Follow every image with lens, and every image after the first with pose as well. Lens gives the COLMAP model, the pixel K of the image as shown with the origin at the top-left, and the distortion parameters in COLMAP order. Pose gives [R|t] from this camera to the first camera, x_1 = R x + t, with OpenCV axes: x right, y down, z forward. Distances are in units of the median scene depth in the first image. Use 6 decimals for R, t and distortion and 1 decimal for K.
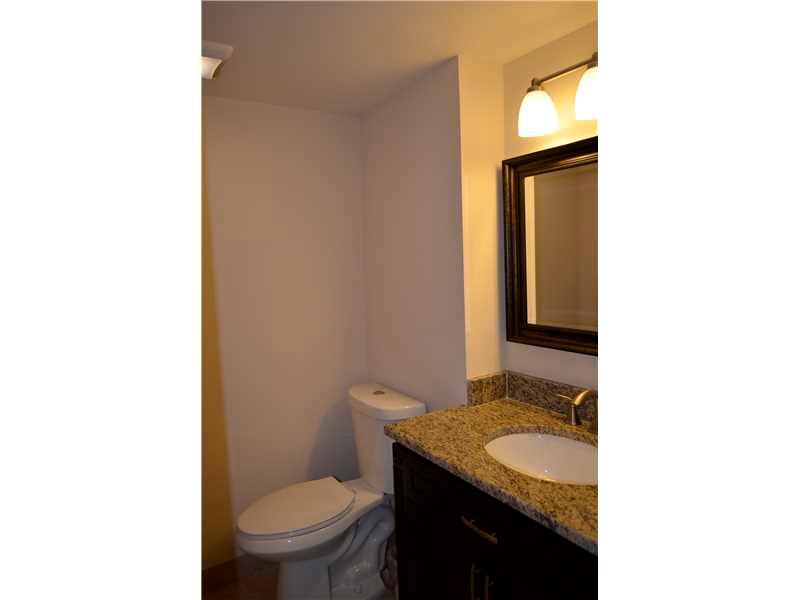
lens RADIAL K [[633.5, 0, 388.9], [0, 633.5, 298.3], [0, 0, 1]] dist [0.195406, -0.000680]
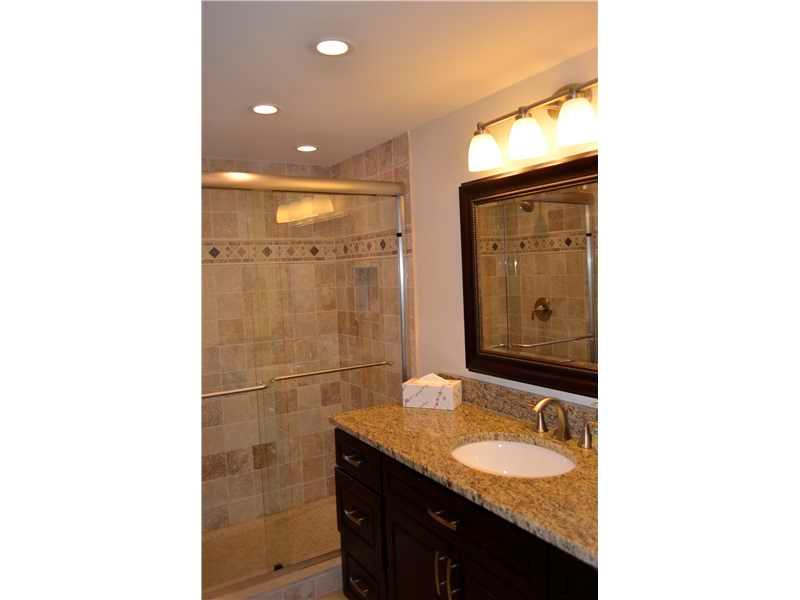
lens RADIAL K [[766.1, 0, 400.0], [0, 766.1, 300.0], [0, 0, 1]] dist [0.000545, 0.001652]
pose [[0.996941, -0.014847, -0.076734, 0.161206], [0.012217, 0.999326, -0.034622, 0.019128], [0.077196, 0.033578, 0.996450, -0.311206]]
